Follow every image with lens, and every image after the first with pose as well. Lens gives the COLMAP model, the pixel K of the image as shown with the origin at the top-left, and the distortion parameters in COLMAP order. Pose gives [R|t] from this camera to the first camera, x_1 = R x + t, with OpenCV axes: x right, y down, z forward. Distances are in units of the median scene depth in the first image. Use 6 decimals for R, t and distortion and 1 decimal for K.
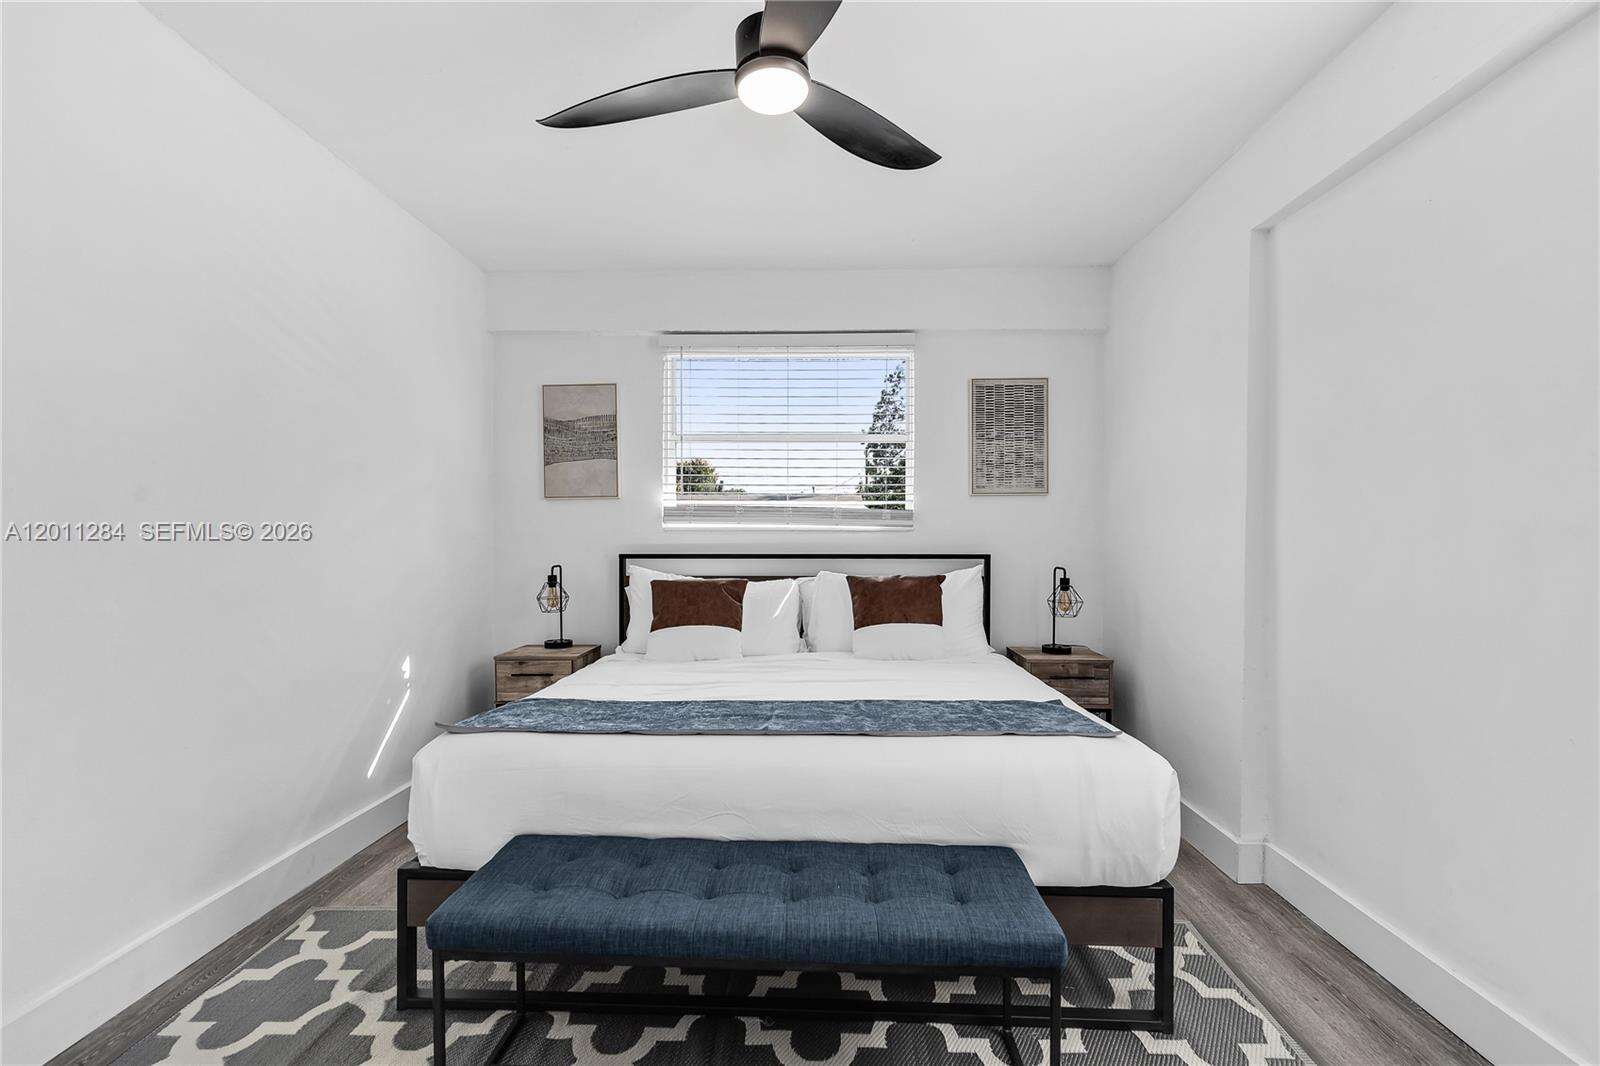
lens RADIAL K [[748.3, 0, 801.5], [0, 748.3, 543.9], [0, 0, 1]] dist [-0.001665, 0.000833]
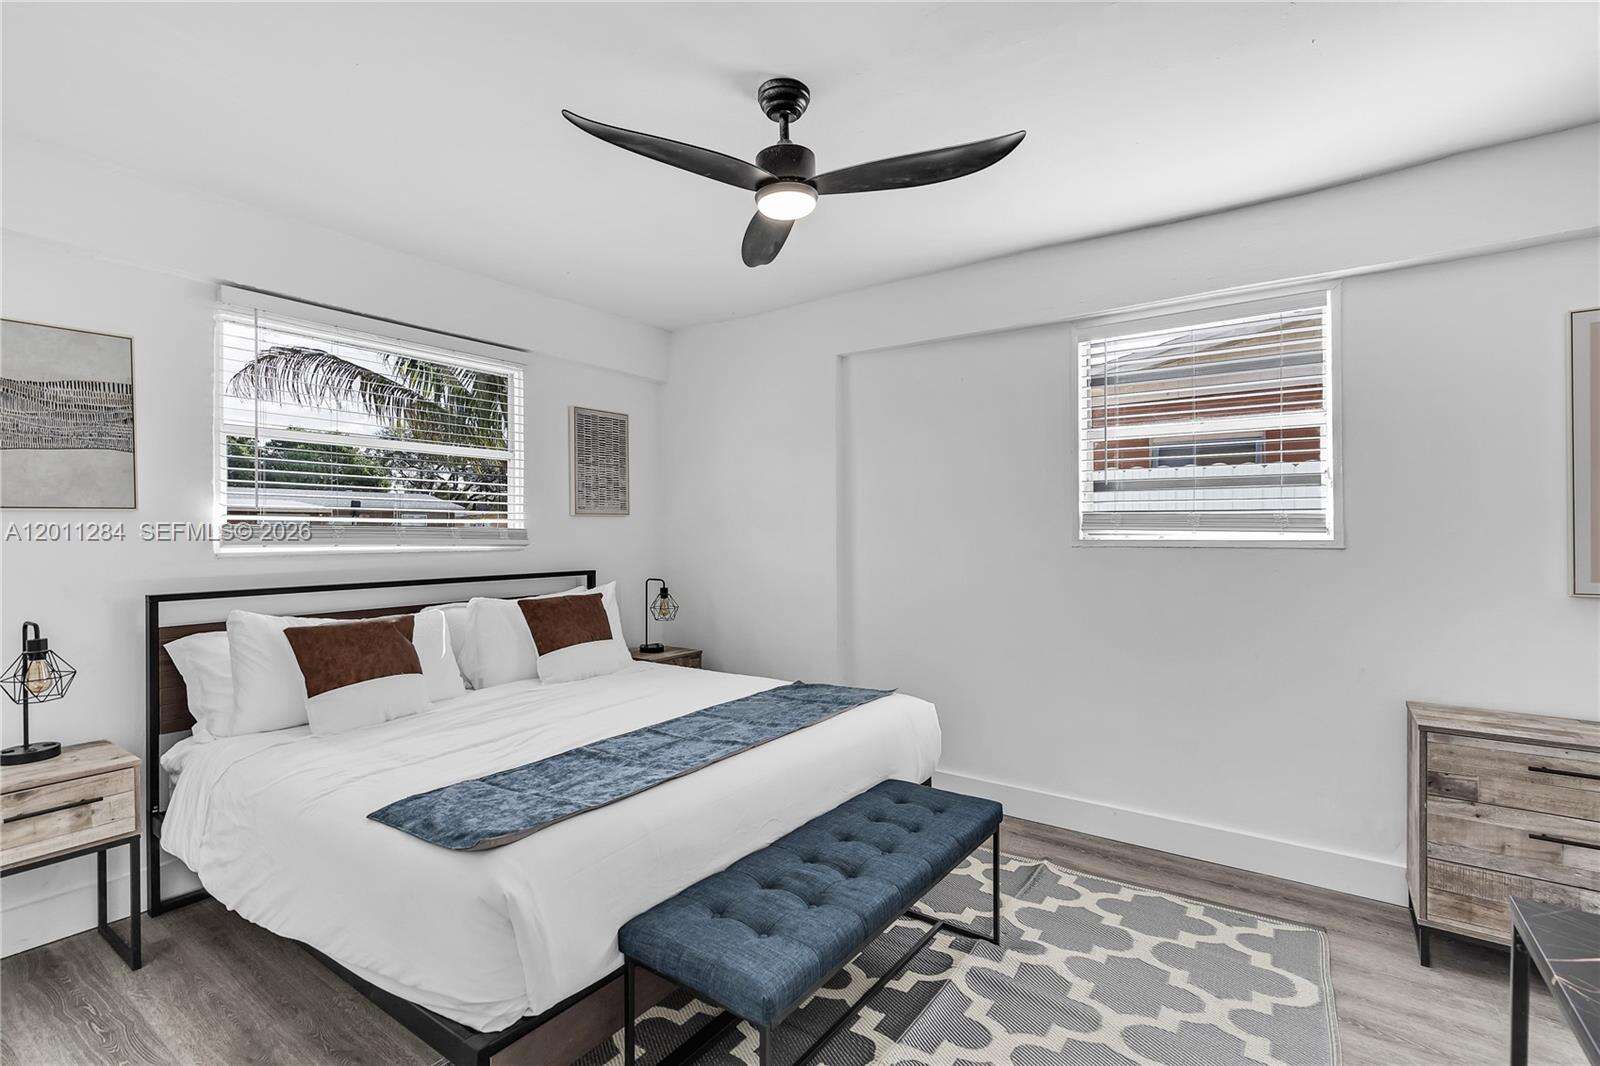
lens RADIAL K [[748.3, 0, 792.3], [0, 748.3, 542.2], [0, 0, 1]] dist [-0.001665, 0.000833]
pose [[0.550437, -0.016017, 0.834723, -0.493915], [0.015624, 0.999838, 0.008882, -0.031578], [-0.834731, 0.008153, 0.550598, 0.155278]]
